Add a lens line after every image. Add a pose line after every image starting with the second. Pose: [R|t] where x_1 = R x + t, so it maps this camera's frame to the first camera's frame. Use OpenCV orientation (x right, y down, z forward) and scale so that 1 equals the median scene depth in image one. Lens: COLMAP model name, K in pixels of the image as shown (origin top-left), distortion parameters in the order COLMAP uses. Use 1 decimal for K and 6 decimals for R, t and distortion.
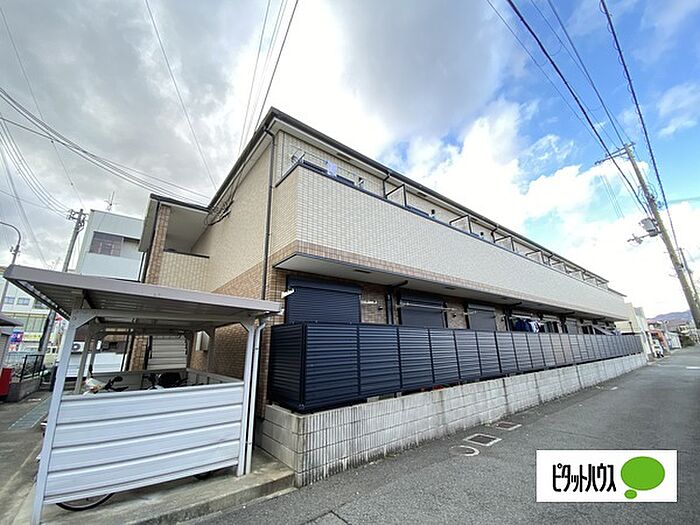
lens RADIAL K [[286.1, 0, 344.5], [0, 286.1, 261.8], [0, 0, 1]] dist [-0.013711, -0.000262]
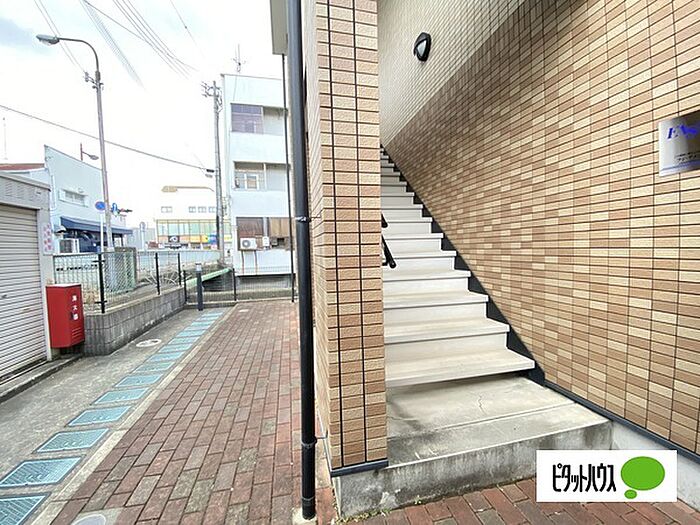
lens RADIAL K [[286.1, 0, 353.3], [0, 286.1, 262.3], [0, 0, 1]] dist [-0.013711, -0.000262]
pose [[0.905804, 0.012679, -0.423508, -0.231993], [0.135902, 0.938044, 0.318754, 0.101862], [0.401310, -0.346284, 0.847961, 0.309141]]
